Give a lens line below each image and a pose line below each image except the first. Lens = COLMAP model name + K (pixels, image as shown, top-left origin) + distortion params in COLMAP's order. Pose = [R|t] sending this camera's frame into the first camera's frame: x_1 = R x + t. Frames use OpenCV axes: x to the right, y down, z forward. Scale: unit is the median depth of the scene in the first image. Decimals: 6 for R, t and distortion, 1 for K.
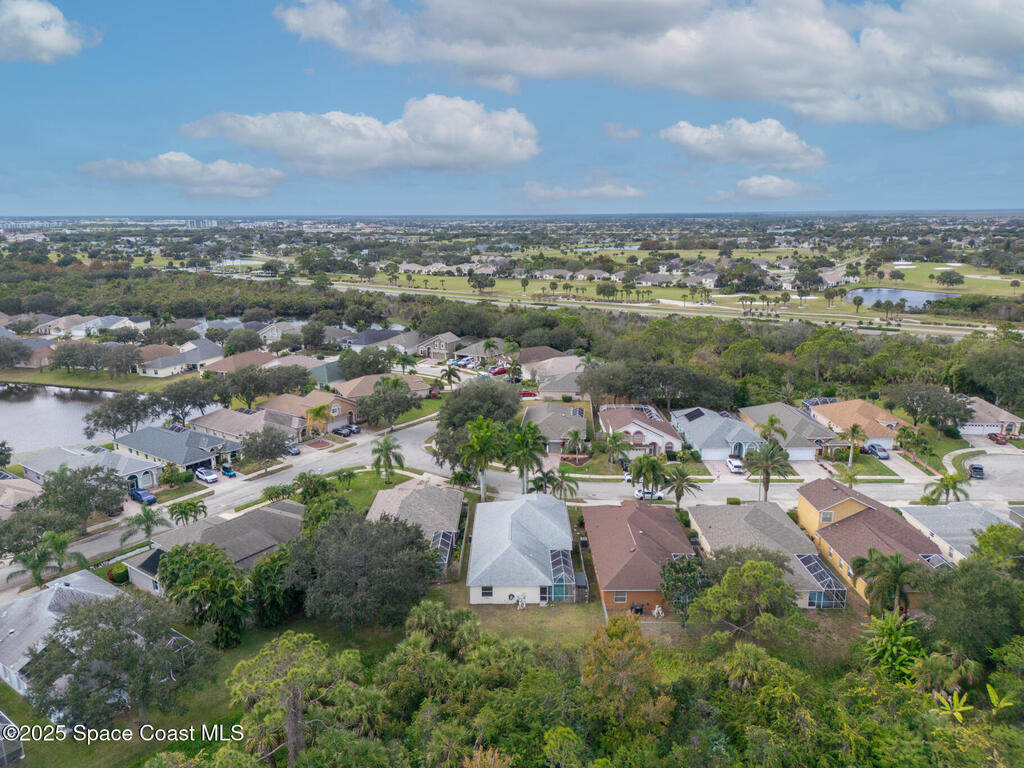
lens RADIAL K [[713.9, 0, 512.0], [0, 713.9, 384.0], [0, 0, 1]] dist [0.101988, -0.116328]
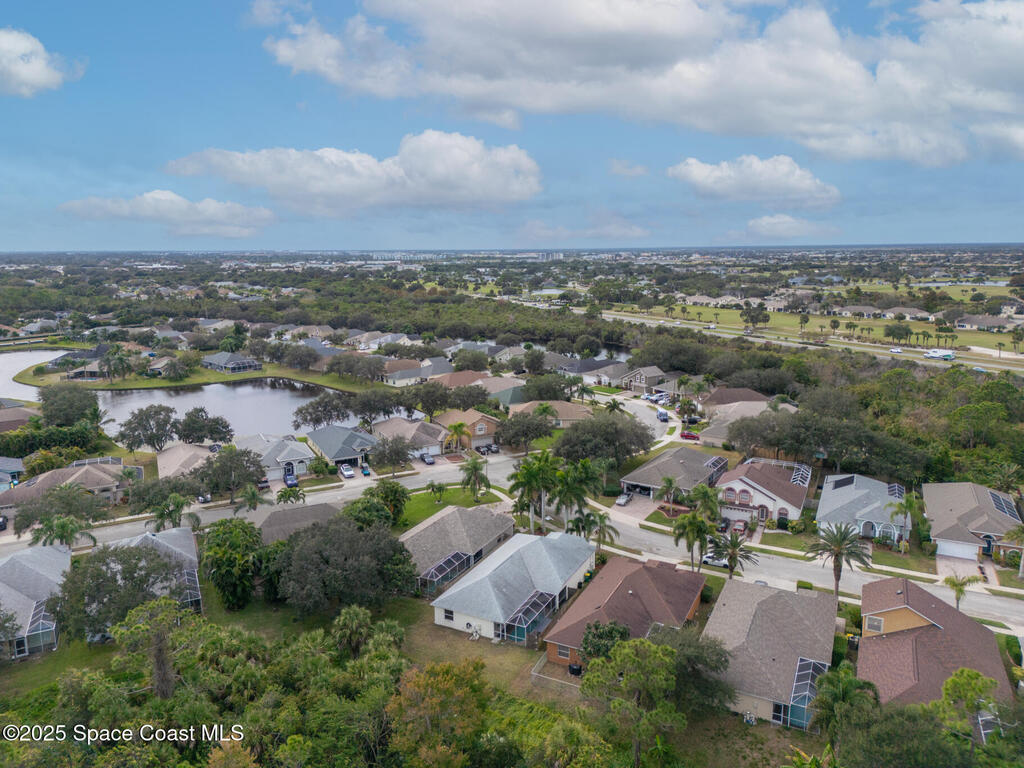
lens RADIAL K [[713.9, 0, 512.0], [0, 713.9, 384.0], [0, 0, 1]] dist [0.101988, -0.116328]
pose [[0.893396, 0.083427, -0.441457, 0.280668], [-0.101648, 0.994662, -0.017738, -0.017909], [0.437621, 0.060720, 0.897107, 0.057863]]
